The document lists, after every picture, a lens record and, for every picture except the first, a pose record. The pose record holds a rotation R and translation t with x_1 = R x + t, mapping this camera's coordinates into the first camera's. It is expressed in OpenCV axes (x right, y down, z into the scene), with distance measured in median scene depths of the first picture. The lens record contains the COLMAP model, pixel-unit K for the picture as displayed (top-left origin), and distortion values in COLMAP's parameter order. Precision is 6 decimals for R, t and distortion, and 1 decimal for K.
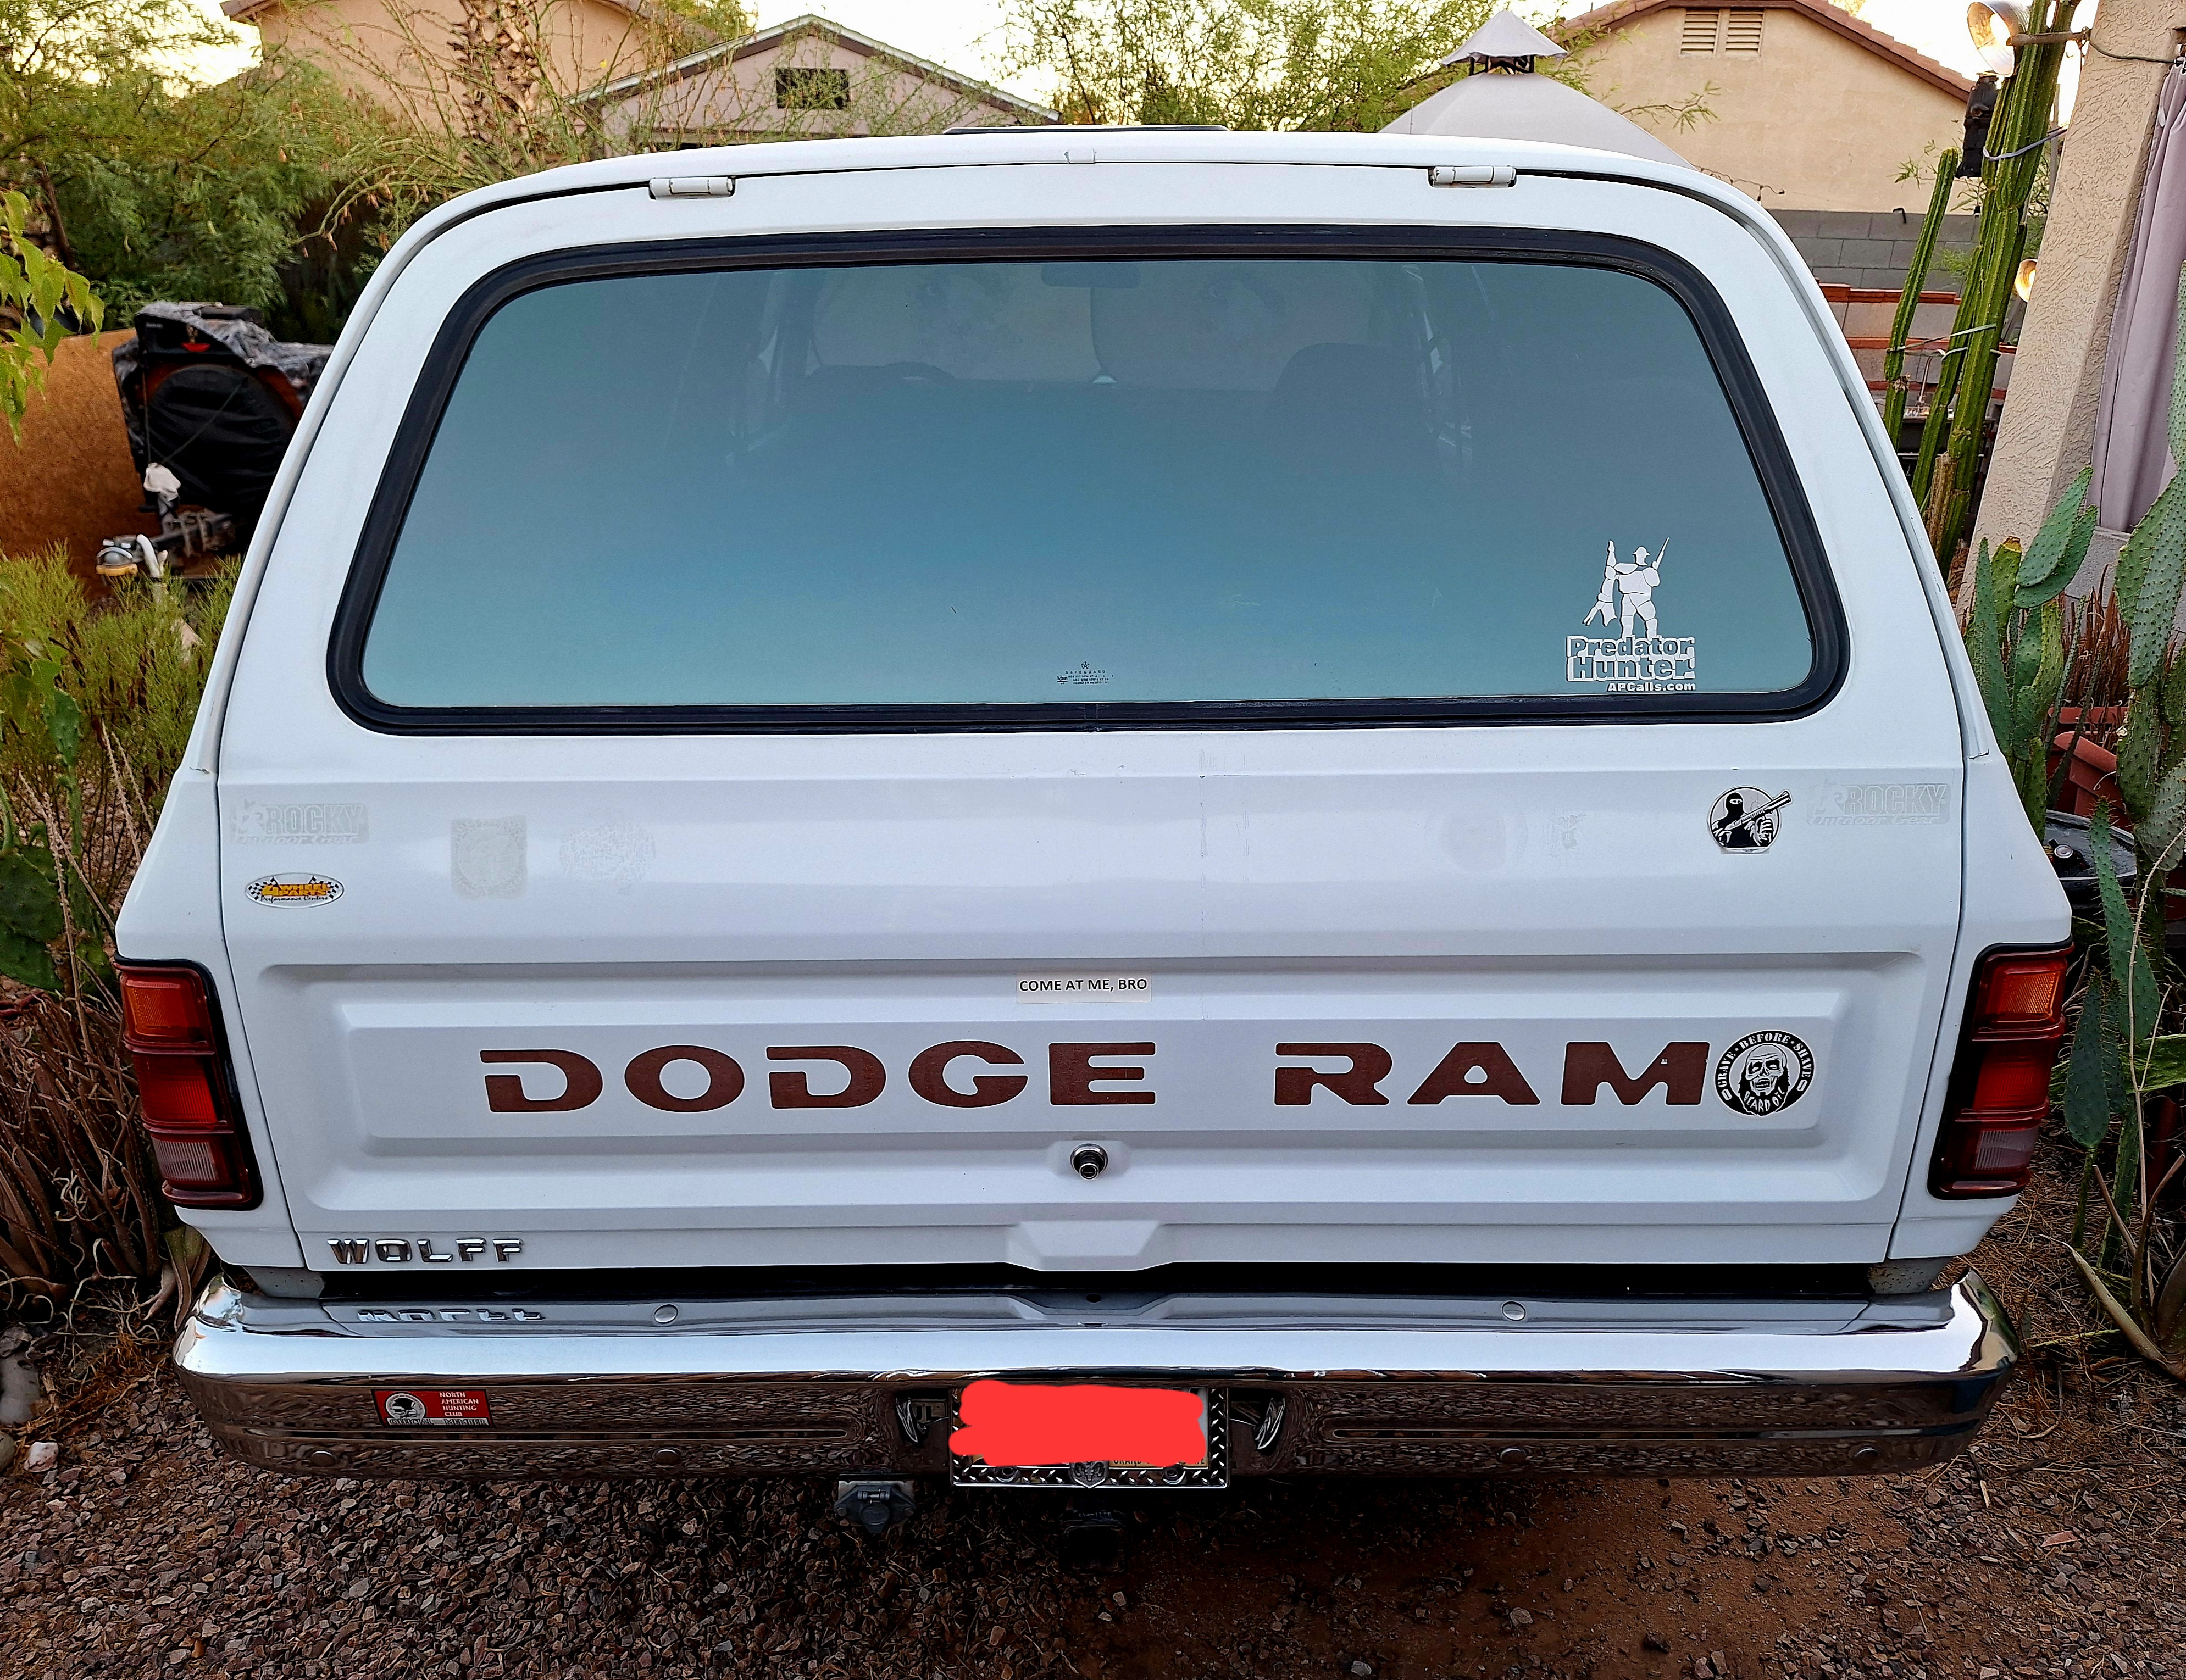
lens RADIAL K [[1568.3, 0, 1094.2], [0, 1568.3, 866.6], [0, 0, 1]] dist [0.069747, -0.096909]
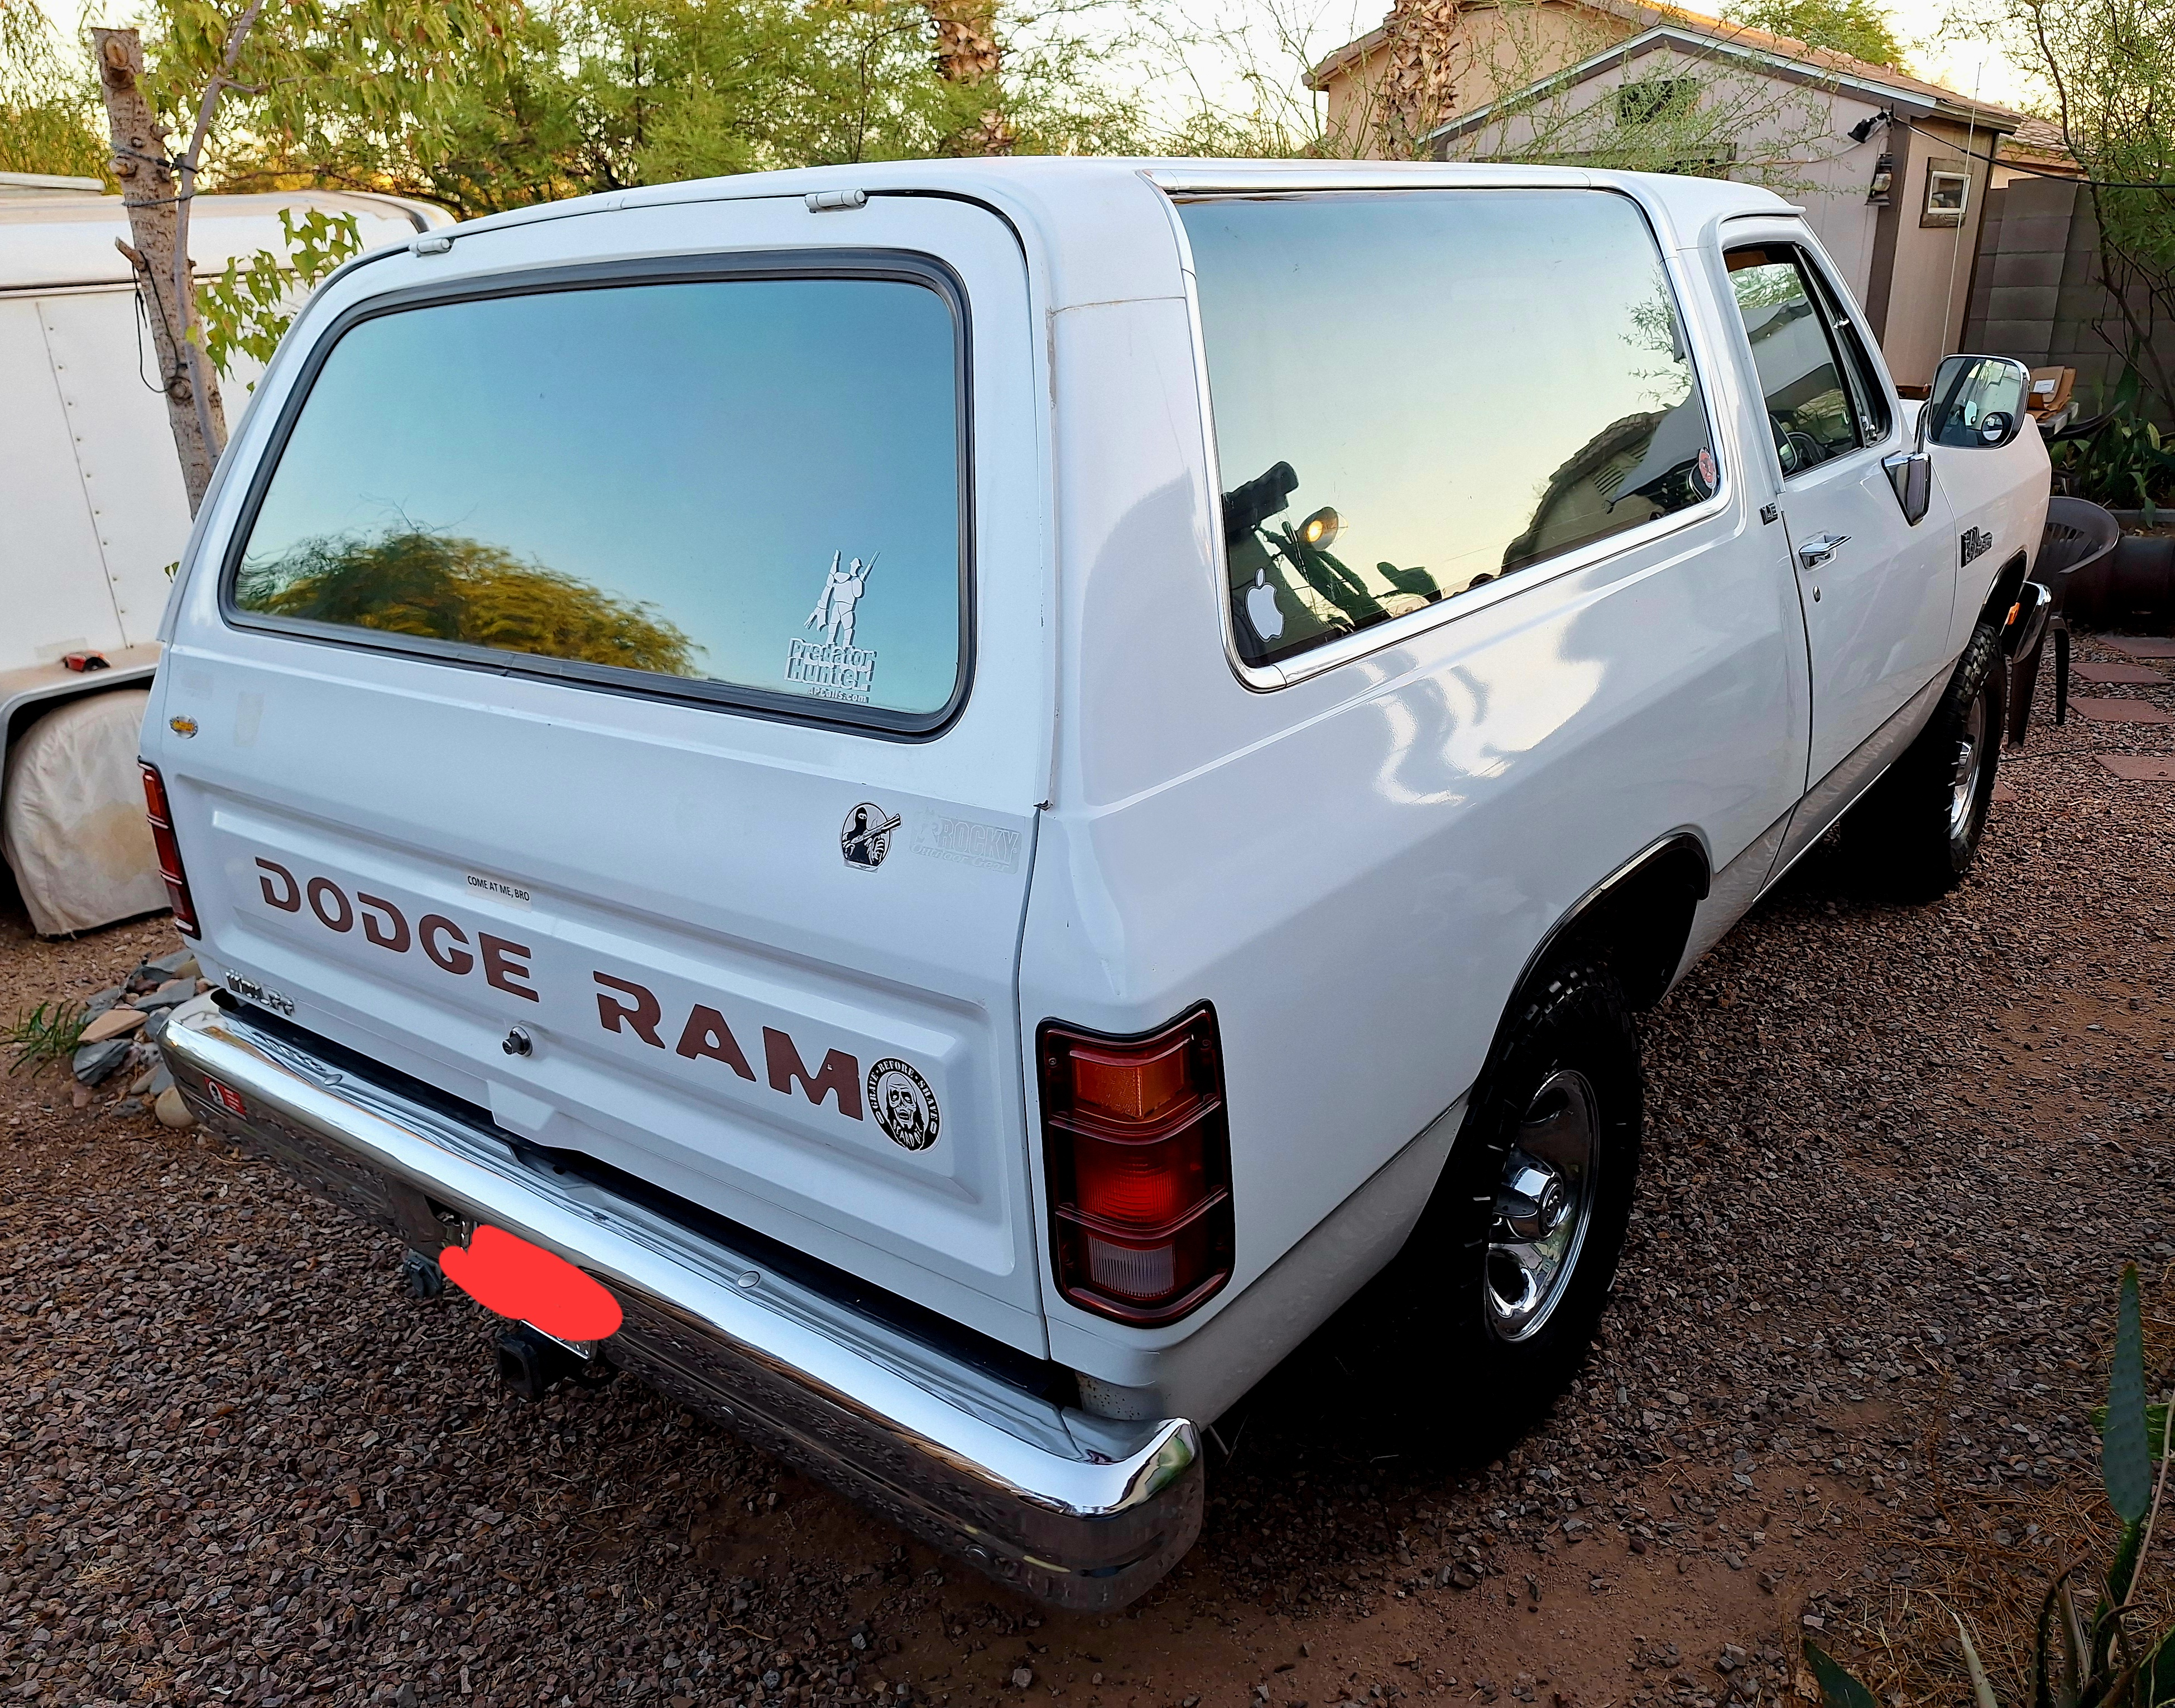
lens RADIAL K [[1578.7, 0, 1087.5], [0, 1578.7, 854.0], [0, 0, 1]] dist [0.082186, -0.089419]
pose [[0.802161, 0.170064, -0.572377, 1.042802], [-0.184947, 0.982206, 0.032637, -0.073027], [0.567743, 0.079679, 0.819341, 0.254909]]
